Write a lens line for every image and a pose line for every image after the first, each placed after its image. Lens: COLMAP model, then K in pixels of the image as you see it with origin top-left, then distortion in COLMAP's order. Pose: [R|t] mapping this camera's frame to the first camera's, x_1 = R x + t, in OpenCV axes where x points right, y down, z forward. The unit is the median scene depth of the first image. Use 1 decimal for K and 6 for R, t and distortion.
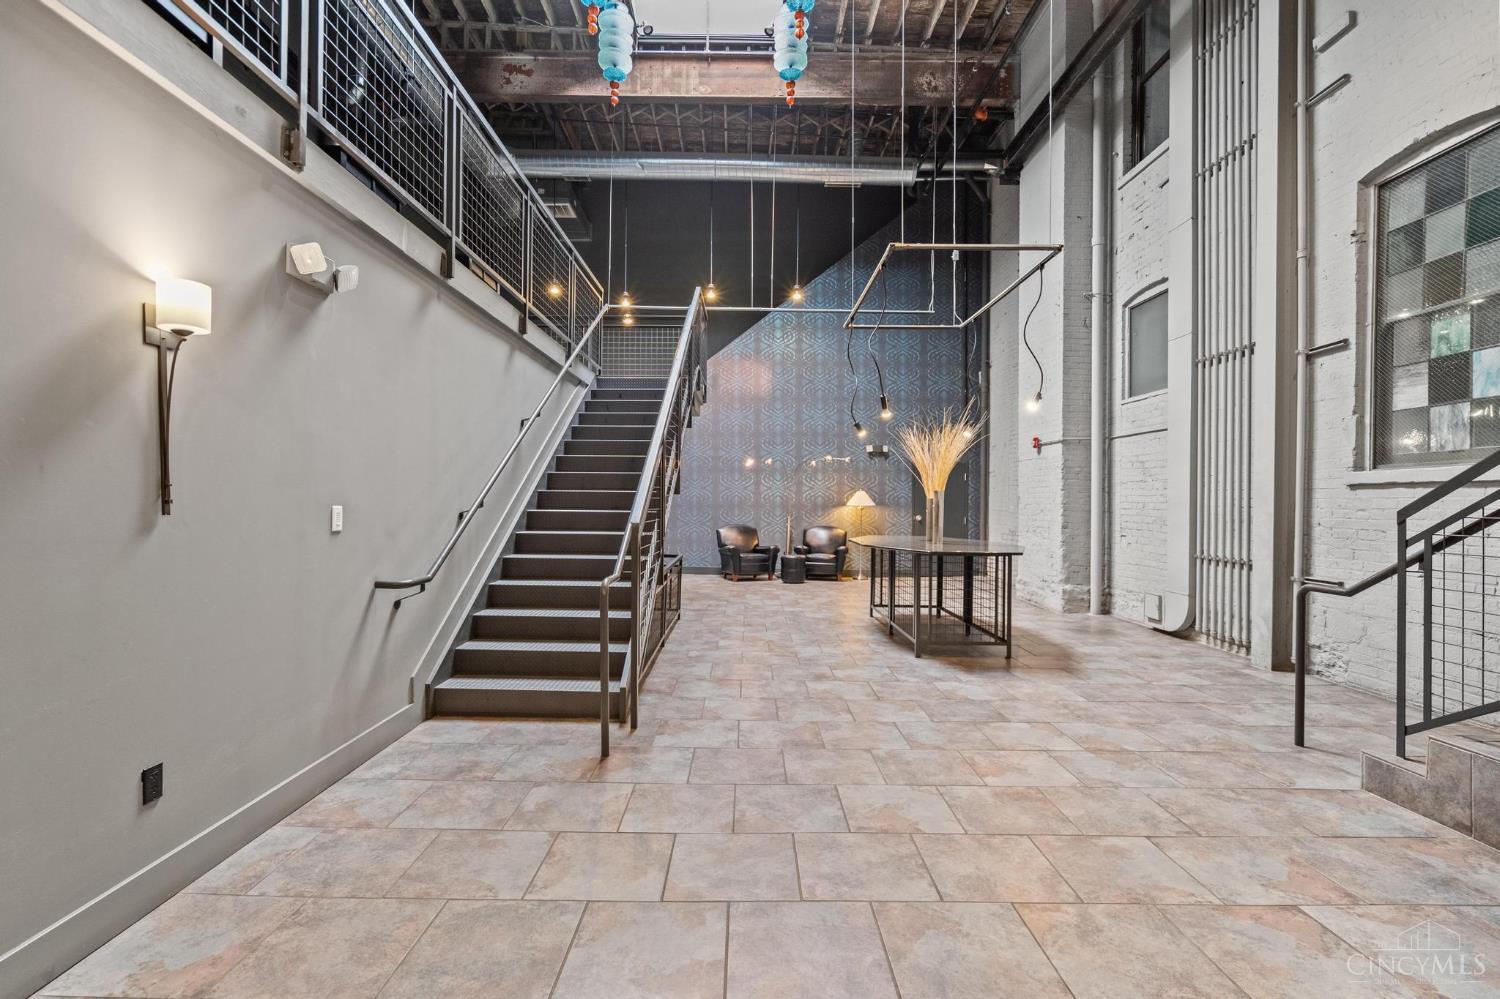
lens RADIAL K [[694.9, 0, 751.4], [0, 694.9, 501.5], [0, 0, 1]] dist [-0.005390, 0.002380]
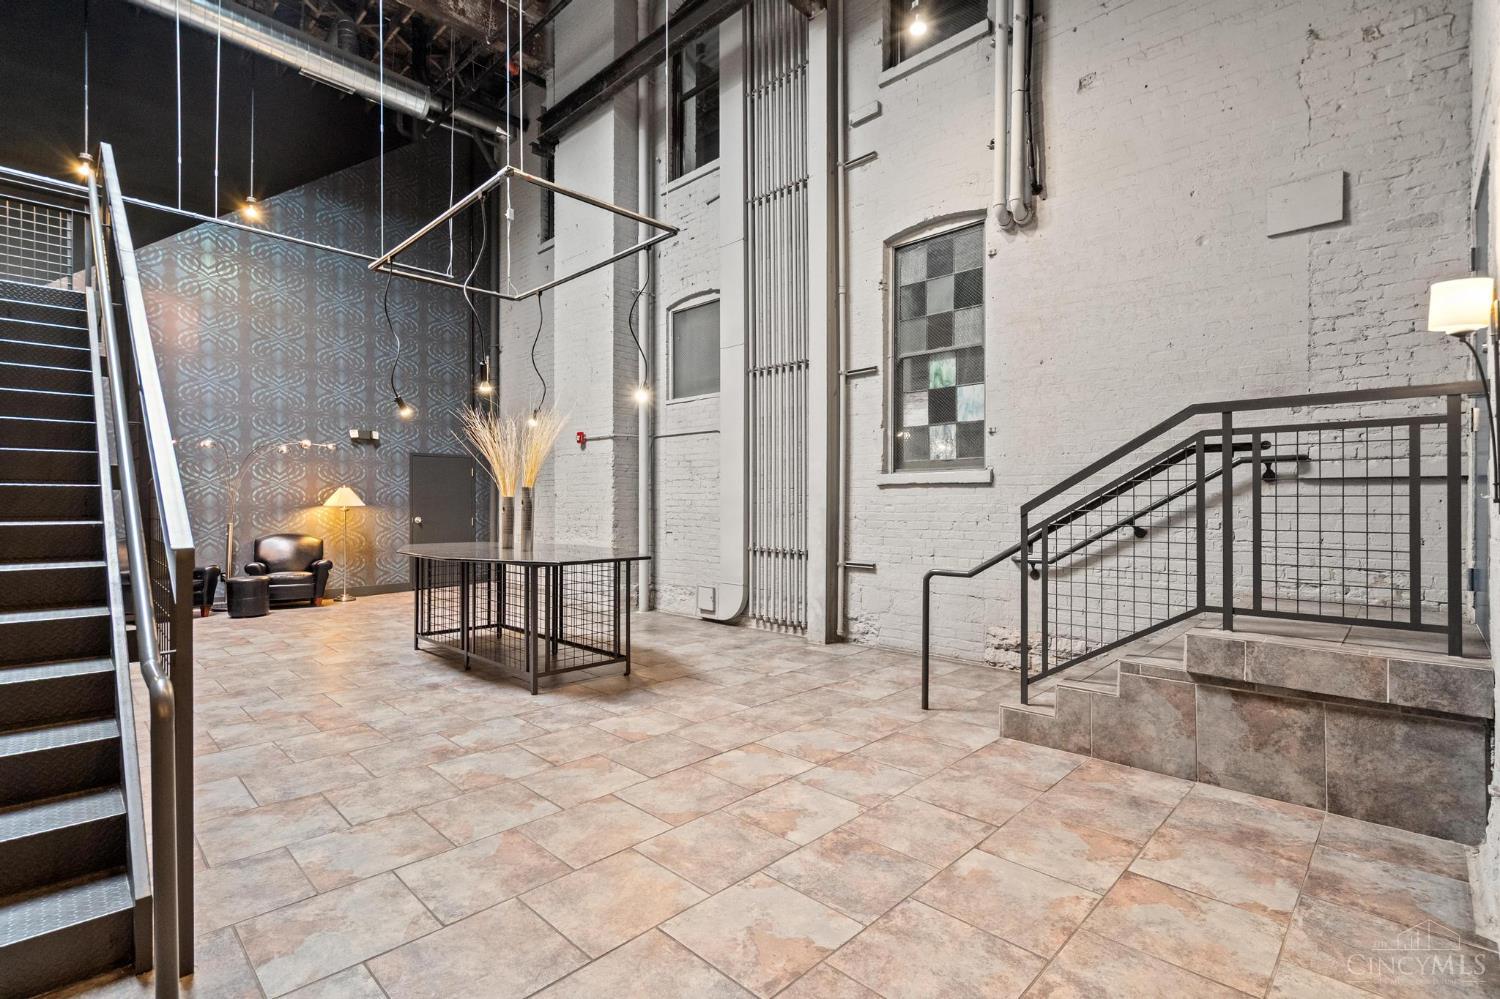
lens RADIAL K [[694.9, 0, 745.6], [0, 694.9, 500.0], [0, 0, 1]] dist [-0.005390, 0.002380]
pose [[0.701645, -0.005533, 0.712505, -0.178877], [0.004972, 0.999984, 0.002870, -0.001807], [-0.712510, 0.001529, 0.701661, 0.290977]]
